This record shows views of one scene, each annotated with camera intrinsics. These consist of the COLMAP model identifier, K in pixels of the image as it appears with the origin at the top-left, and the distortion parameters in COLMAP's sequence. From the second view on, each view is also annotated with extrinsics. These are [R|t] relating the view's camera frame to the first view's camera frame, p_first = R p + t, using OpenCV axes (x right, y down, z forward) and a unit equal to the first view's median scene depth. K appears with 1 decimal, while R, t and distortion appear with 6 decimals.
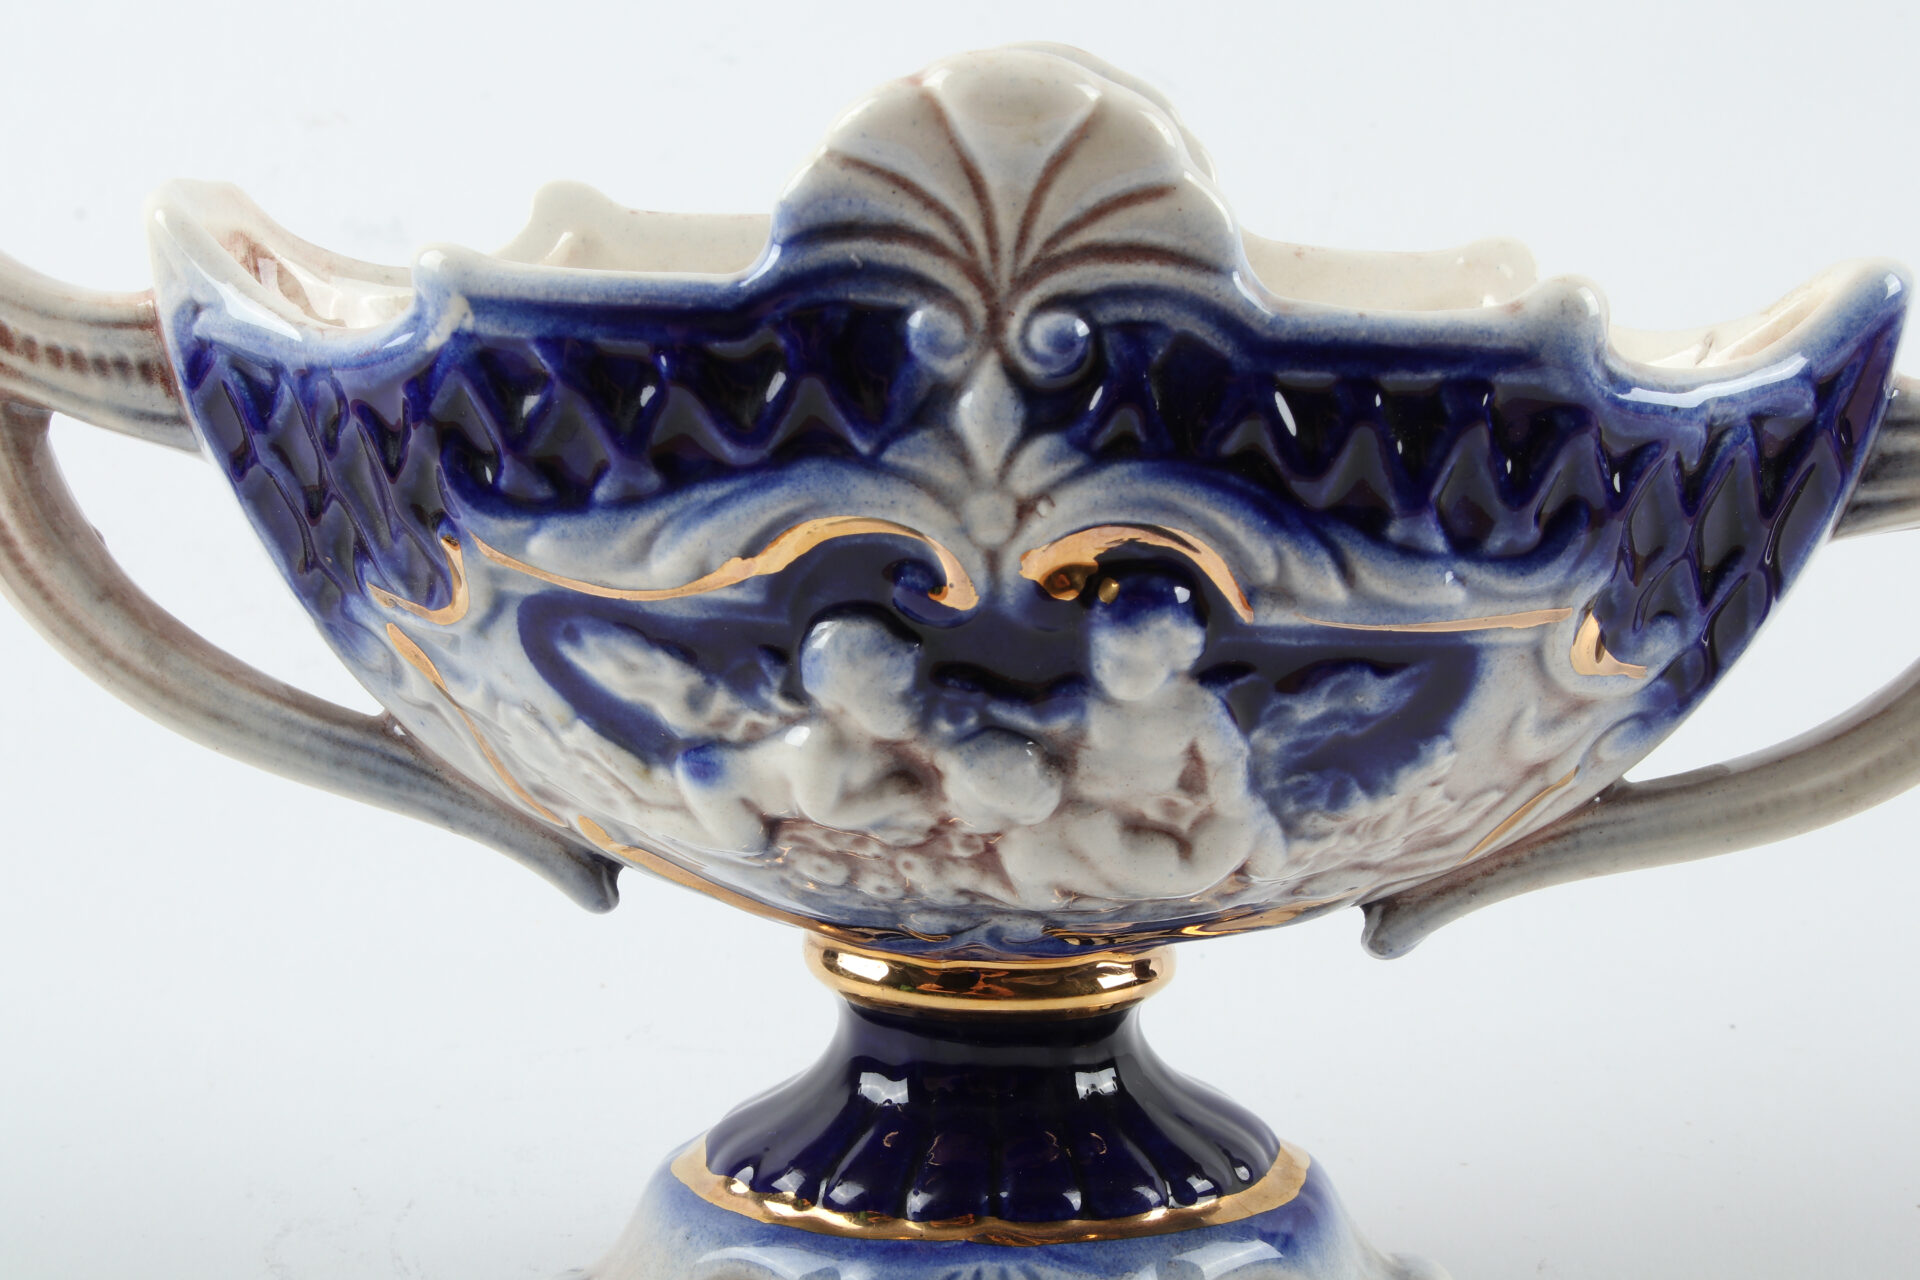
lens RADIAL K [[4463.2, 0, 960.0], [0, 4463.2, 640.0], [0, 0, 1]] dist [-0.538700, -0.196187]
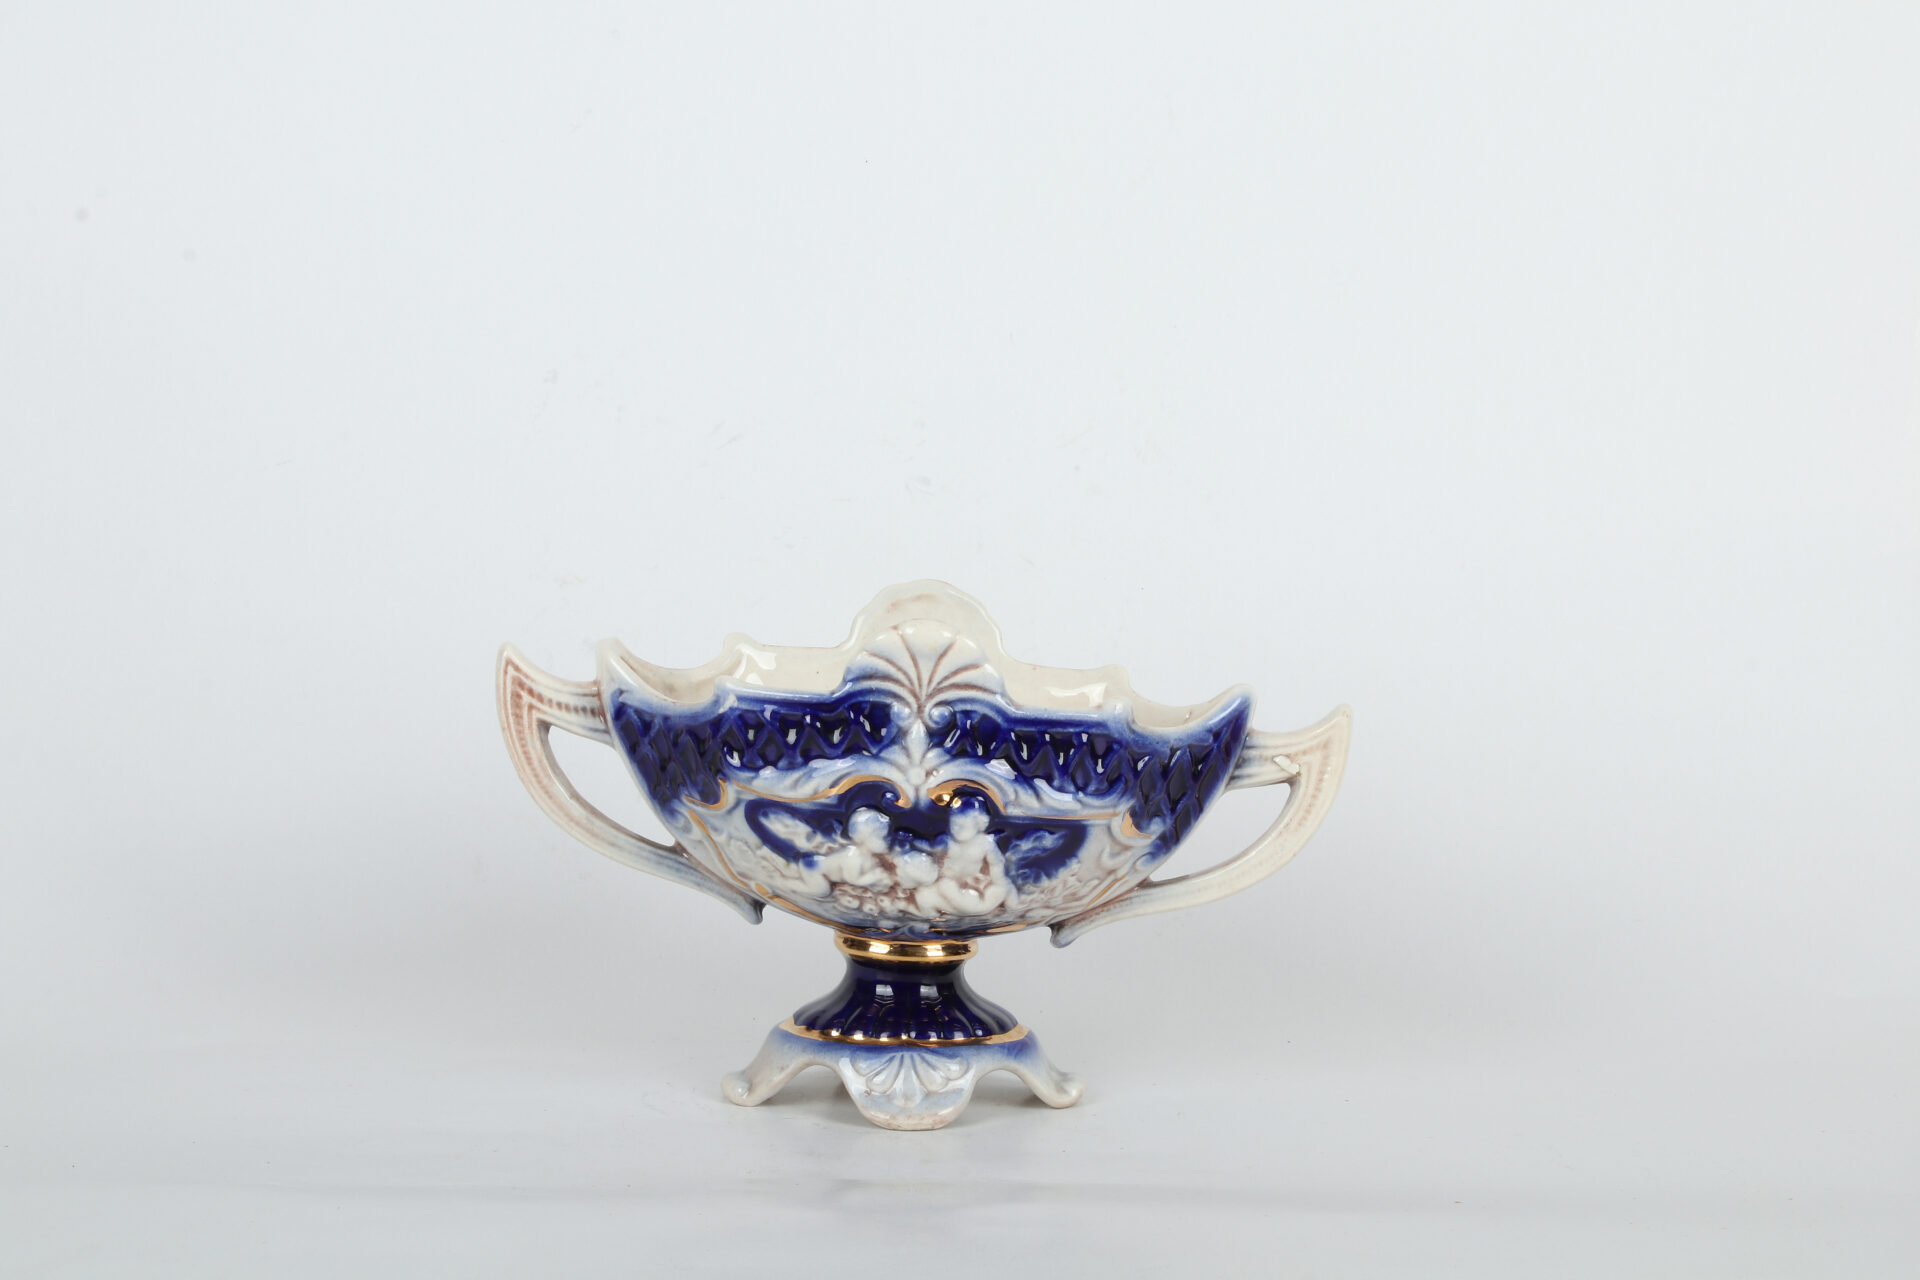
lens RADIAL K [[5281.1, 0, 960.0], [0, 5281.1, 640.0], [0, 0, 1]] dist [-0.036065, -0.080674]
pose [[0.998943, 0.021846, 0.040435, -0.101209], [-0.019801, 0.998538, -0.050303, 0.054076], [-0.041474, 0.049449, 0.997915, -2.330570]]
